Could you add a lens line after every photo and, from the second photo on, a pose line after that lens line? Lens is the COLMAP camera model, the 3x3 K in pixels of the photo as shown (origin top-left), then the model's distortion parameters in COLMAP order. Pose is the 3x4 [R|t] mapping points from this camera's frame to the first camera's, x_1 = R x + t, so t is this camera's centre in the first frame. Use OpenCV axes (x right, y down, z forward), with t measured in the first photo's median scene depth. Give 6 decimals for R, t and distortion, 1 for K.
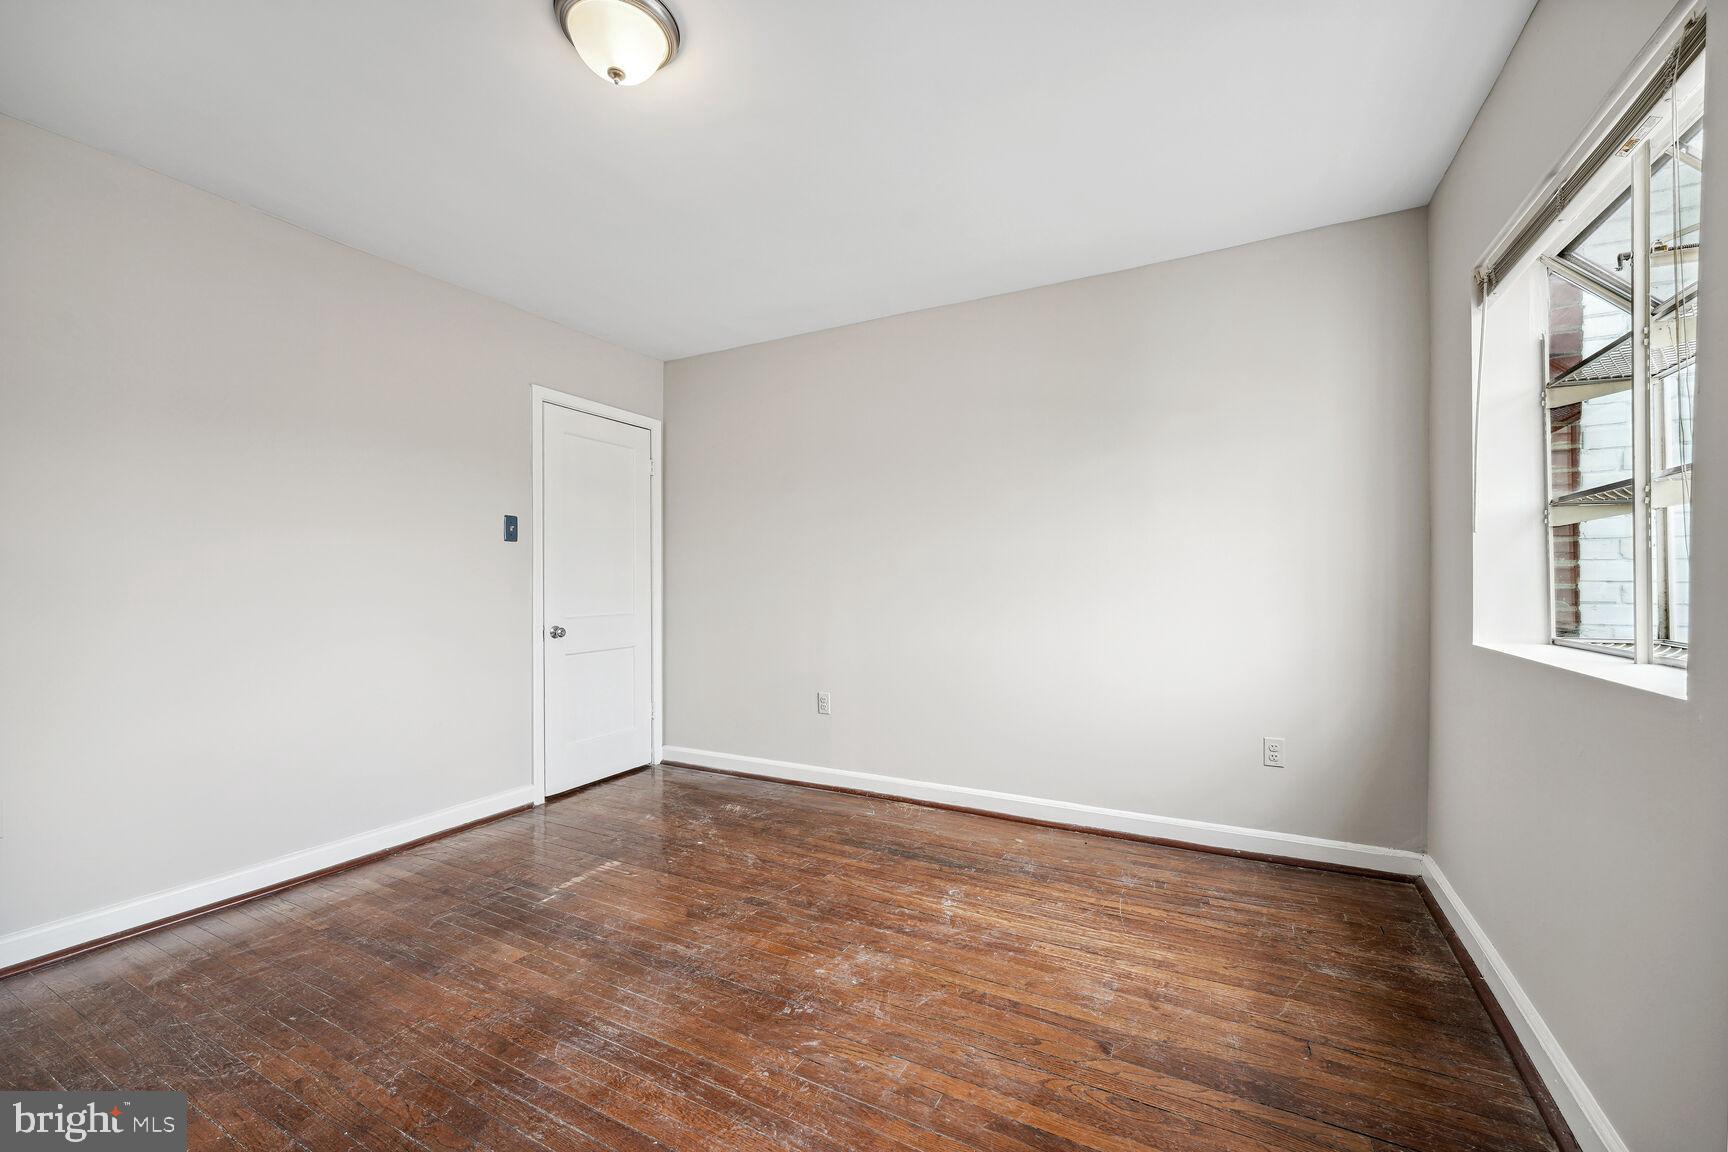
lens RADIAL K [[691.0, 0, 867.0], [0, 691.0, 569.6], [0, 0, 1]] dist [0.001004, 0.000191]
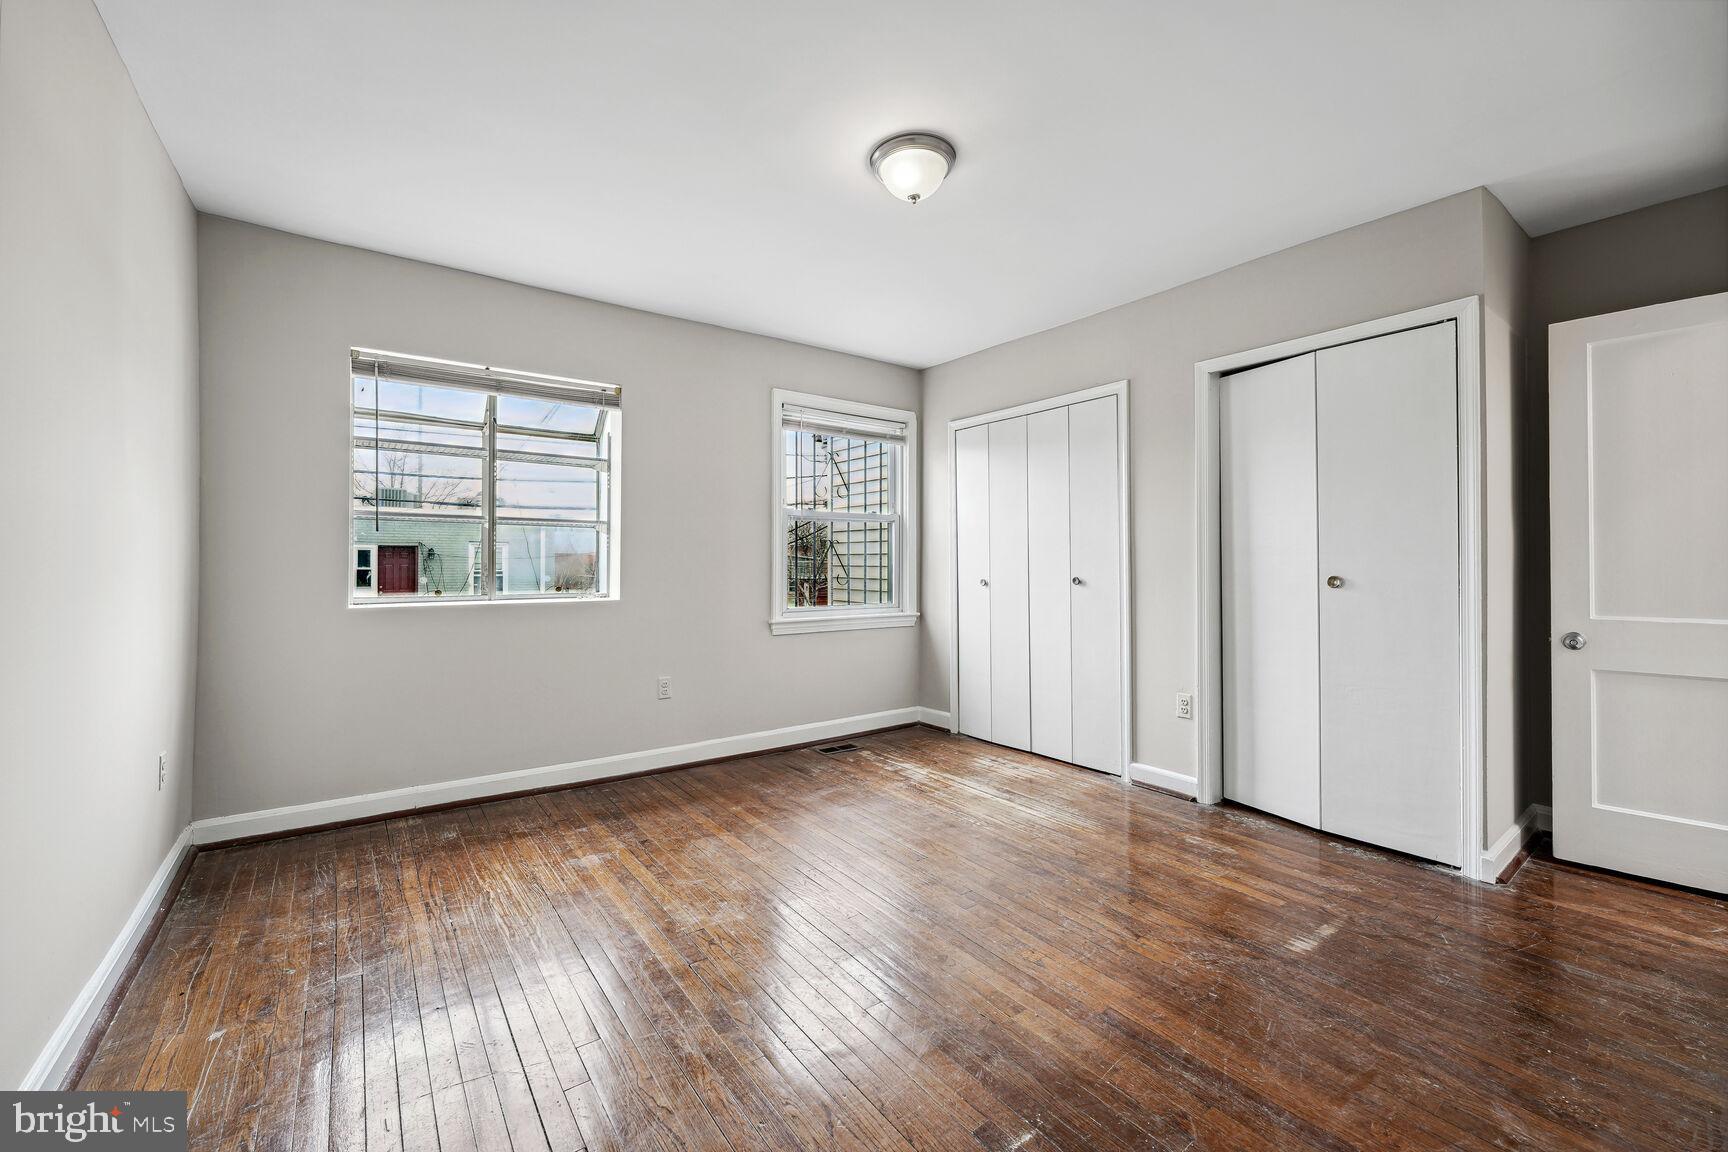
lens RADIAL K [[691.0, 0, 869.5], [0, 691.0, 569.9], [0, 0, 1]] dist [0.001004, 0.000191]
pose [[-0.902297, -0.004611, 0.431090, -0.772359], [-0.006978, 0.999968, -0.003911, 0.029806], [-0.431058, -0.006537, -0.902300, 2.024333]]
